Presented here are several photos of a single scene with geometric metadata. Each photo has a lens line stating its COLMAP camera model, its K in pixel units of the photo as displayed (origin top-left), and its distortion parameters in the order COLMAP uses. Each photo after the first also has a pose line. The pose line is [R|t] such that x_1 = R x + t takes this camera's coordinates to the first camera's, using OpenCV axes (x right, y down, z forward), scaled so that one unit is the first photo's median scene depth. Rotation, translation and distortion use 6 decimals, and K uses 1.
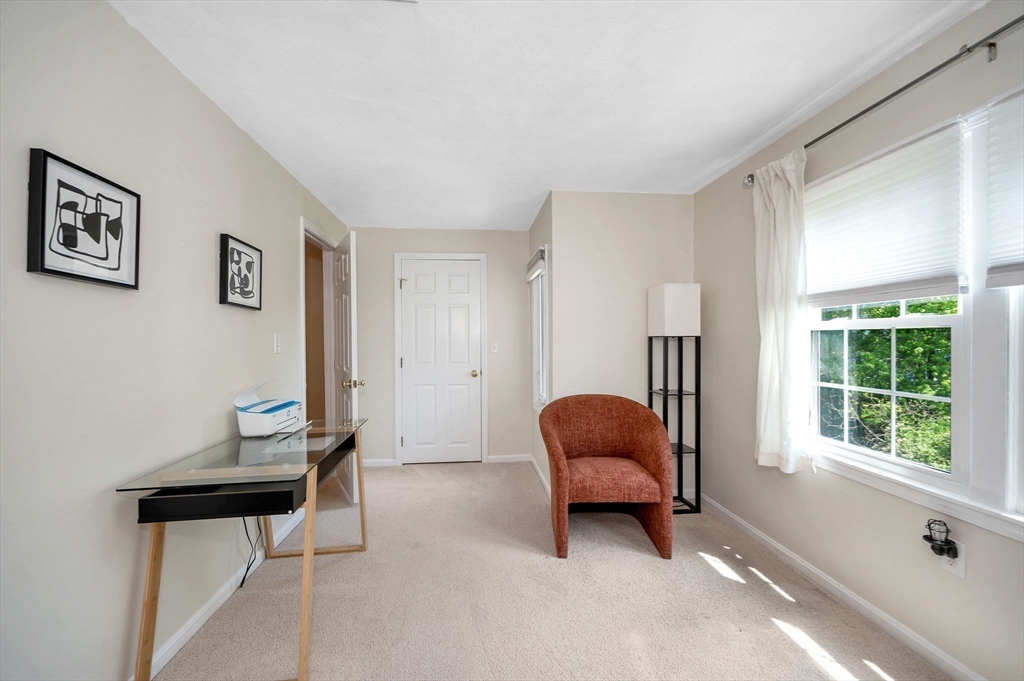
lens RADIAL K [[421.7, 0, 507.9], [0, 421.7, 341.5], [0, 0, 1]] dist [0.000926, 0.000073]
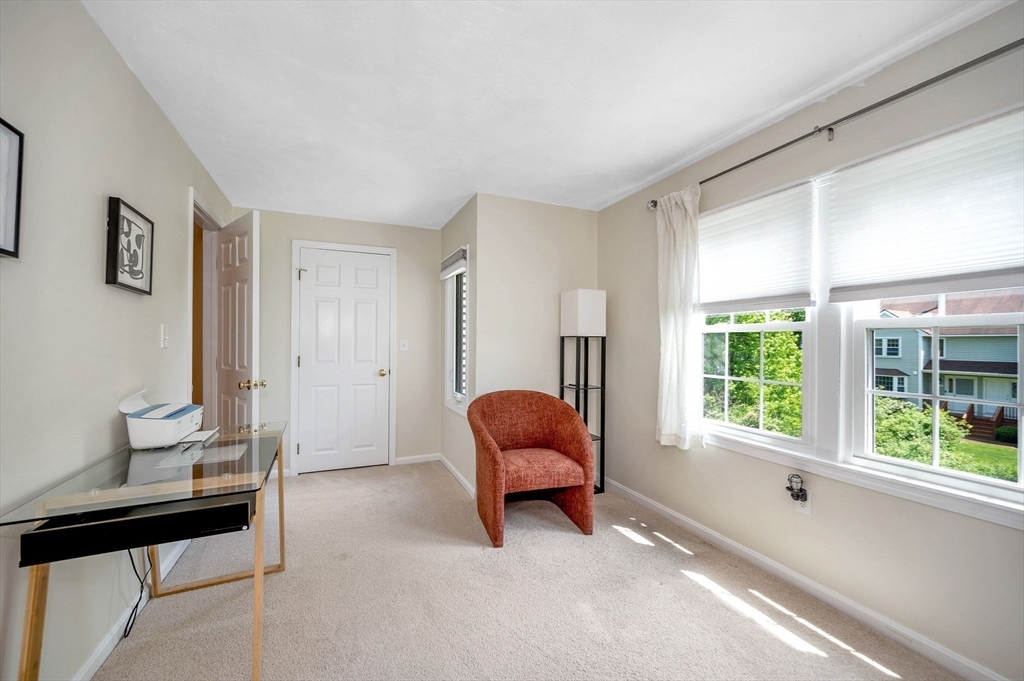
lens RADIAL K [[418.0, 0, 515.3], [0, 418.0, 339.8], [0, 0, 1]] dist [0.001224, 0.000227]
pose [[0.950665, 0.014402, 0.309885, -0.164955], [-0.012058, 0.999882, -0.009476, 0.012675], [-0.309985, 0.005272, 0.950727, 0.006327]]
